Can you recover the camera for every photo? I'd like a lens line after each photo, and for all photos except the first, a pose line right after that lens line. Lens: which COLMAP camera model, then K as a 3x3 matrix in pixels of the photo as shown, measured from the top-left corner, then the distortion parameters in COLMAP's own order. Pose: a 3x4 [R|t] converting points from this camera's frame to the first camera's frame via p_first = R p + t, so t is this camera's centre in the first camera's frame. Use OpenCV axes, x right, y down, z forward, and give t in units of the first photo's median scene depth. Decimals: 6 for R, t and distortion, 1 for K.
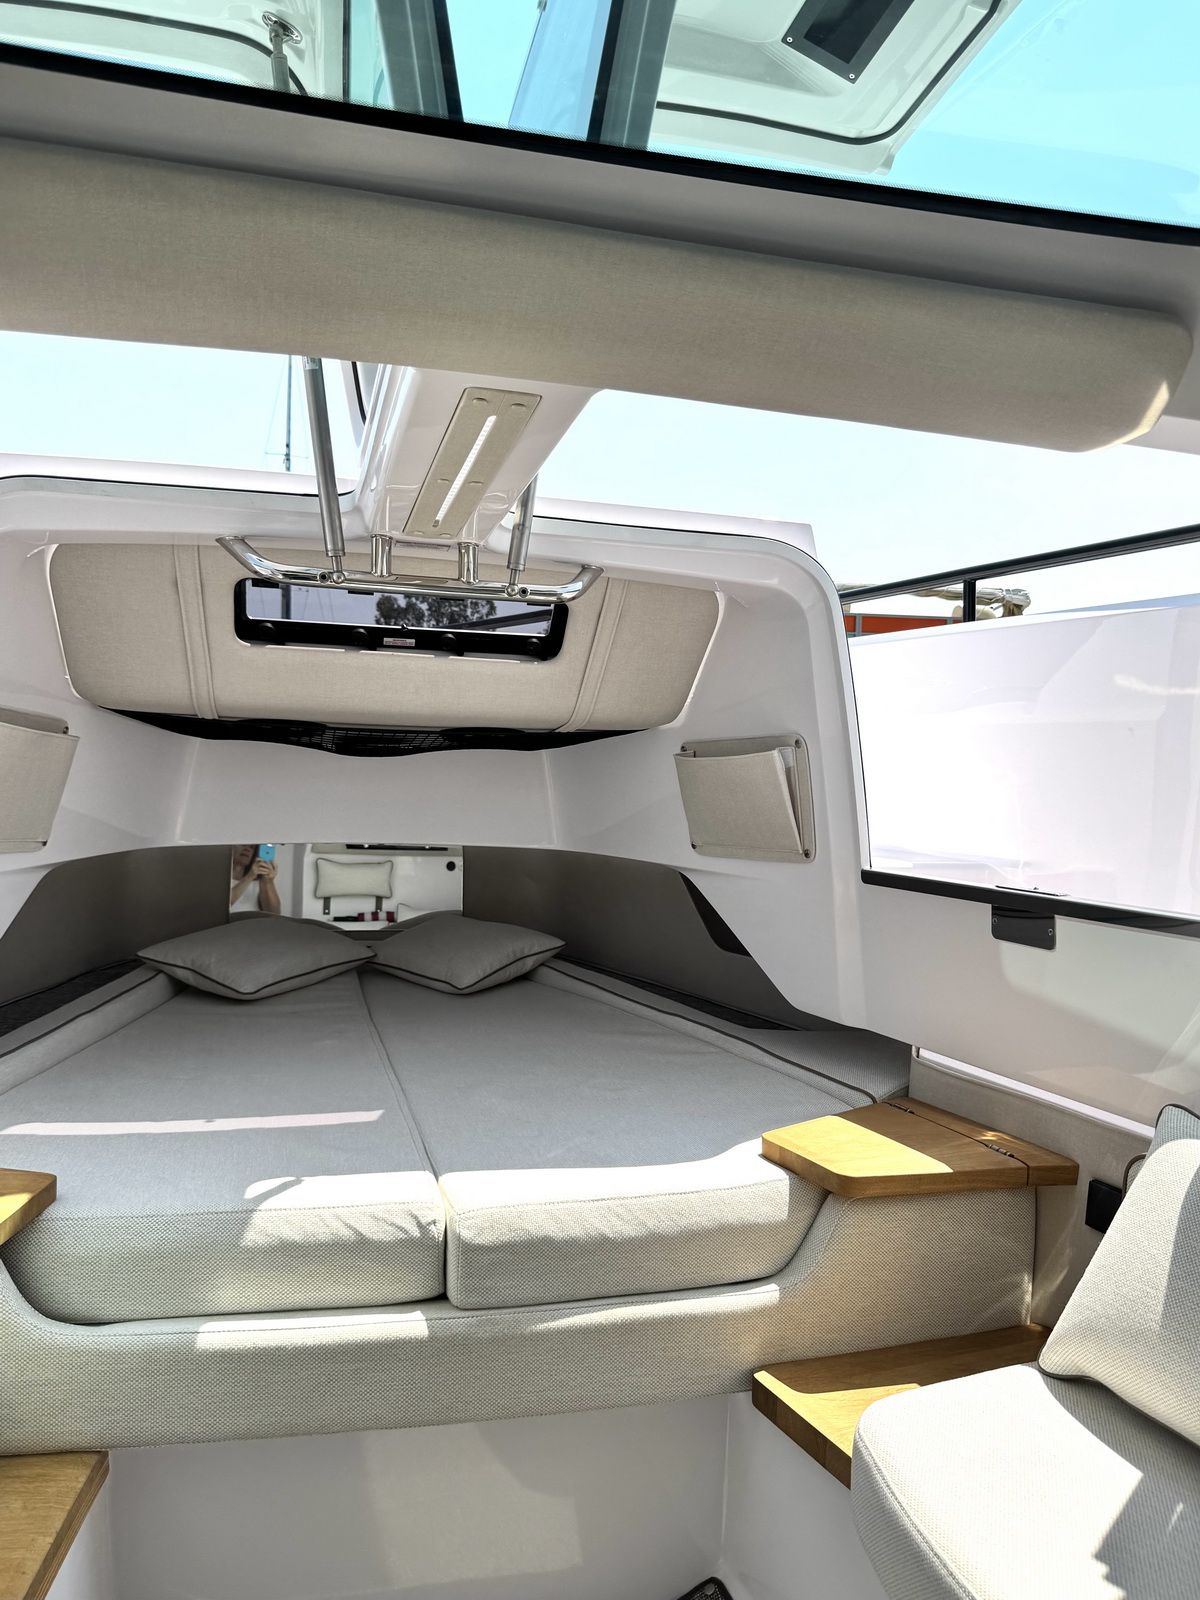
lens RADIAL K [[1264.4, 0, 606.5], [0, 1264.4, 790.4], [0, 0, 1]] dist [0.054169, -0.109270]
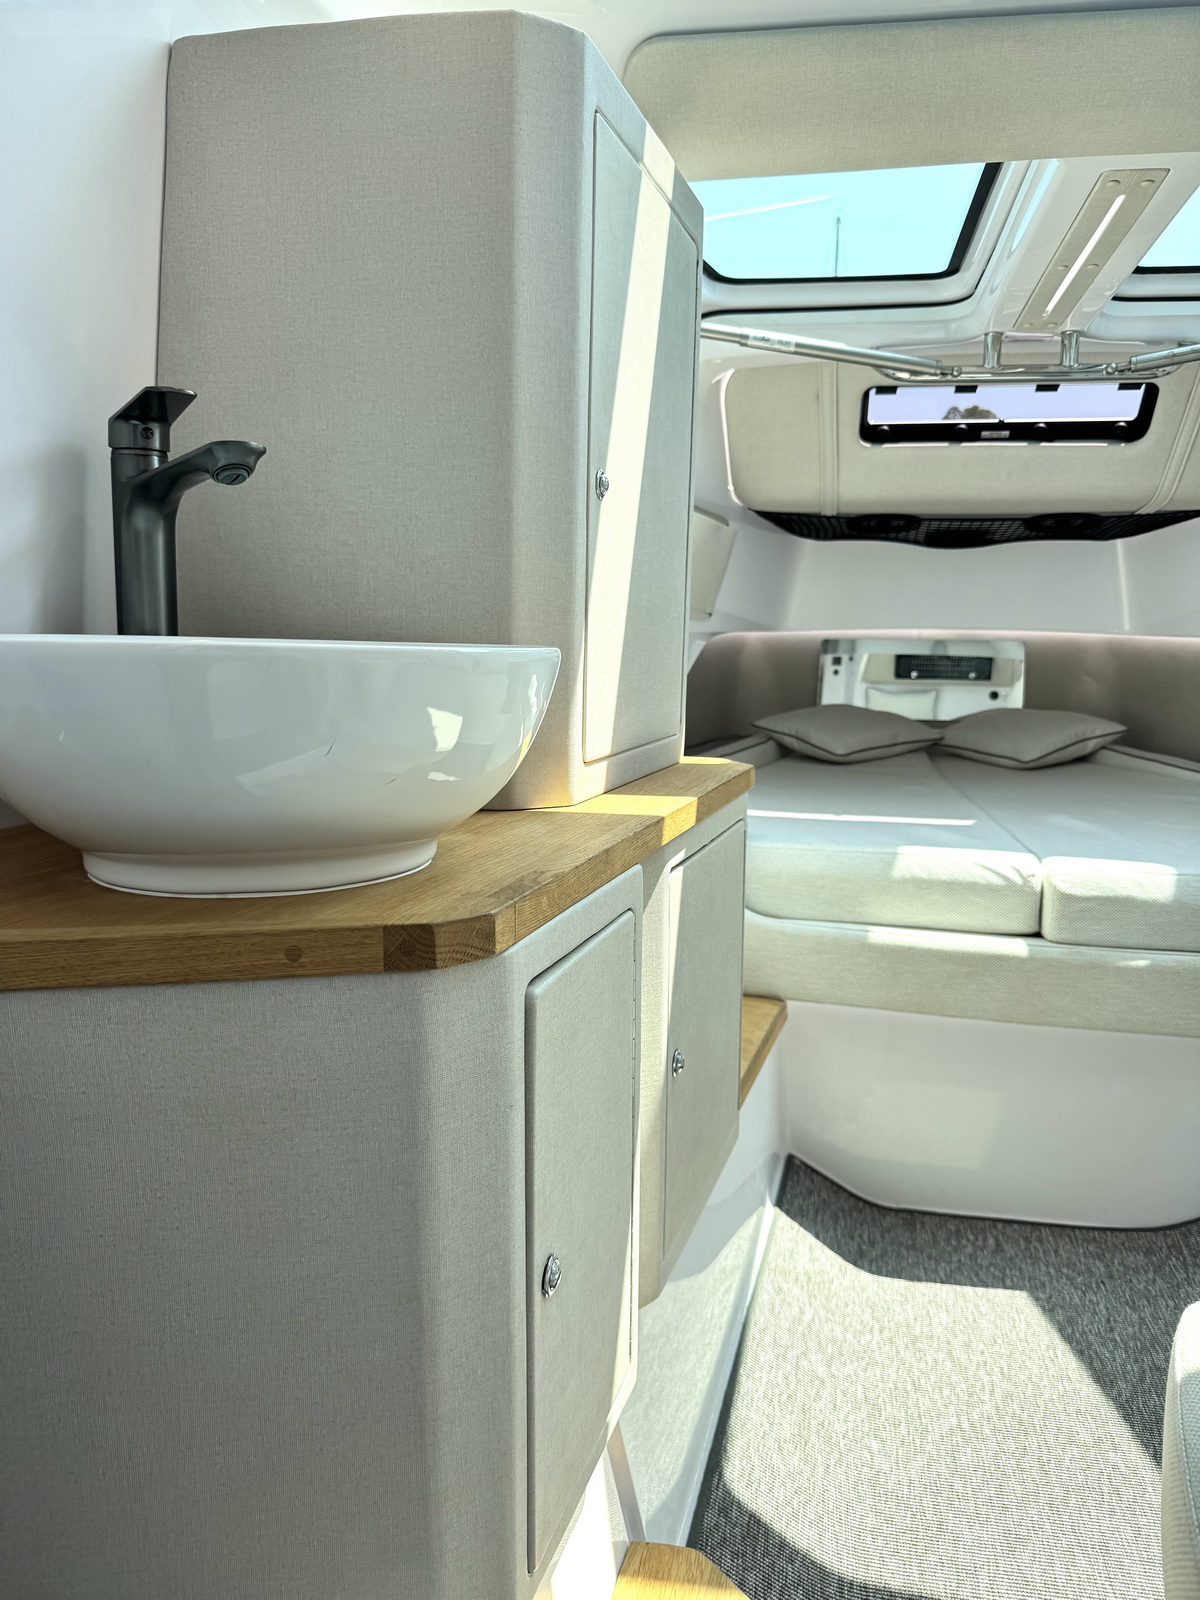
lens RADIAL K [[1157.3, 0, 566.3], [0, 1157.3, 800.7], [0, 0, 1]] dist [0.033674, -0.076403]
pose [[0.894501, 0.046592, -0.444631, -0.026540], [0.013614, 0.991255, 0.131259, 0.070070], [0.446858, -0.123465, 0.886044, -0.158233]]
